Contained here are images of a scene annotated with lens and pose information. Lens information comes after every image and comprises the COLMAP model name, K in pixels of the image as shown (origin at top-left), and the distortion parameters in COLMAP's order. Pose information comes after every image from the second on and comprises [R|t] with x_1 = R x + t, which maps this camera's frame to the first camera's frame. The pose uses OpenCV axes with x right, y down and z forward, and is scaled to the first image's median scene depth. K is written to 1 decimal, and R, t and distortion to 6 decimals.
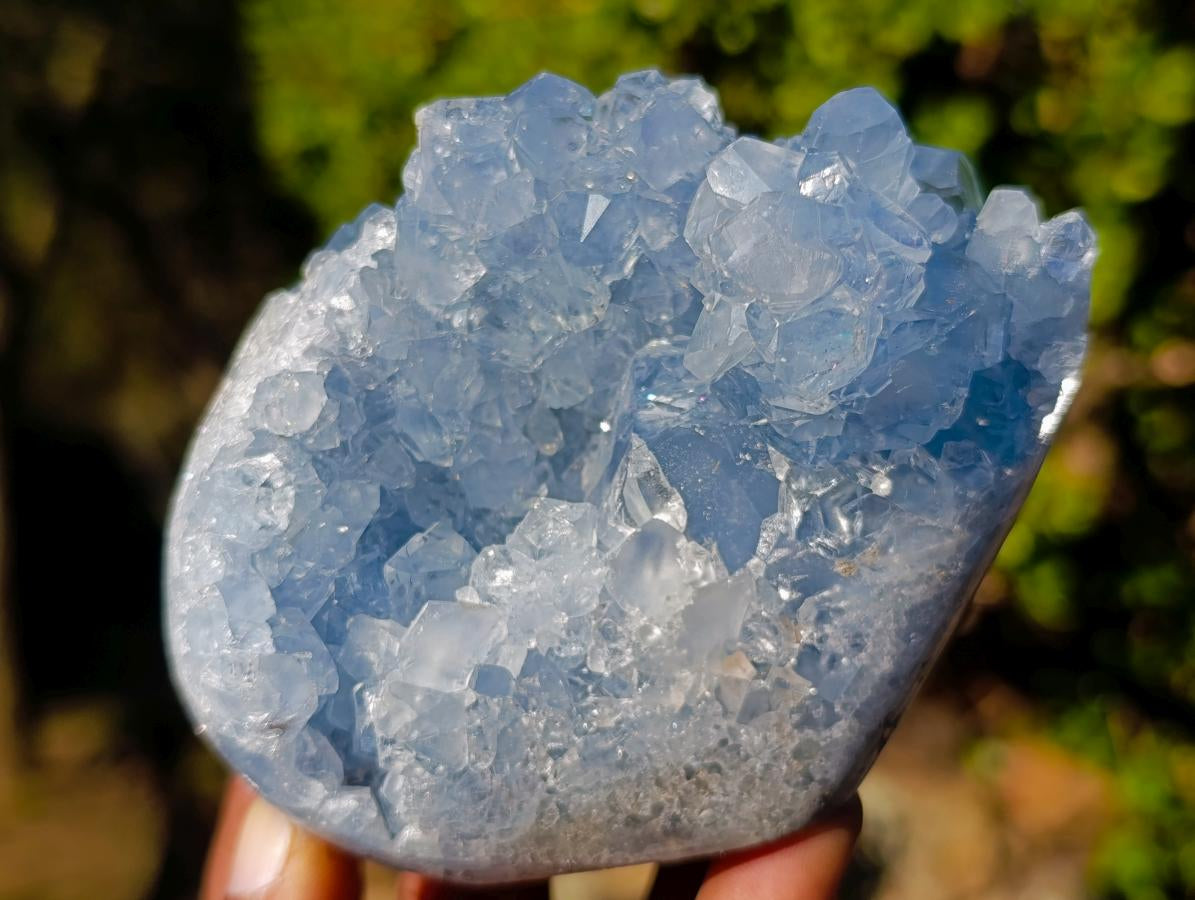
lens RADIAL K [[1754.2, 0, 597.5], [0, 1754.2, 450.0], [0, 0, 1]] dist [0.344788, -2.191402]
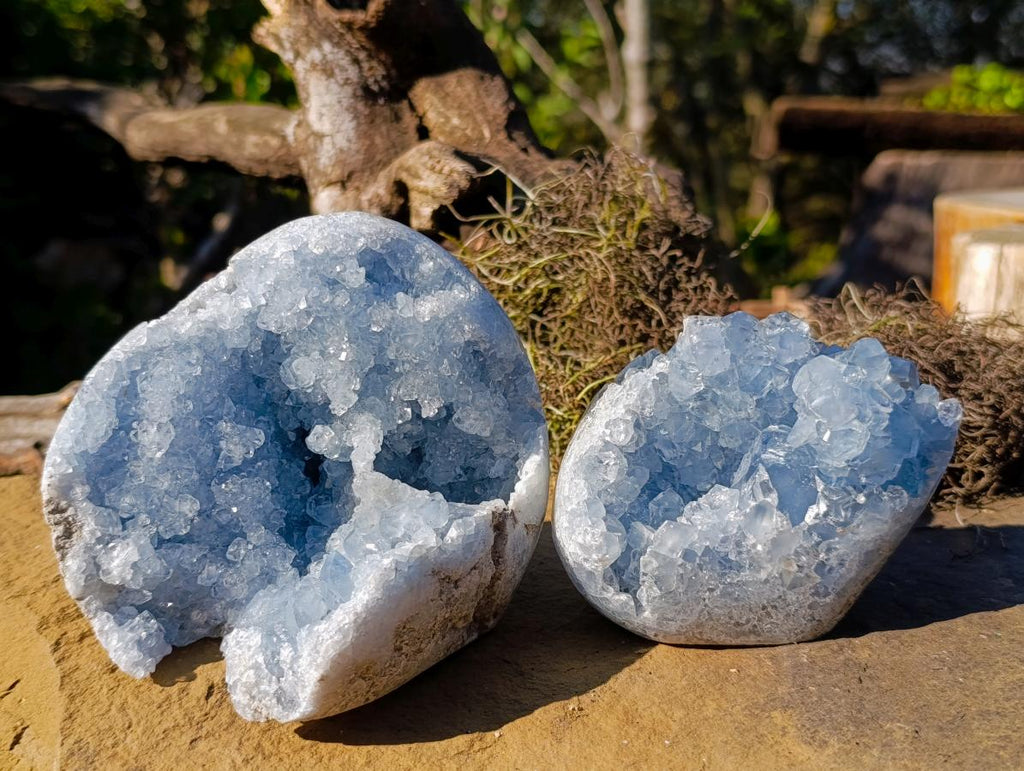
lens RADIAL K [[1503.2, 0, 512.0], [0, 1503.2, 385.5], [0, 0, 1]] dist [0.344788, -2.191402]
pose [[0.988977, 0.131795, -0.067487, -0.188721], [-0.133766, 0.990683, -0.025555, -0.016843], [0.063490, 0.034300, 0.997393, -1.098691]]
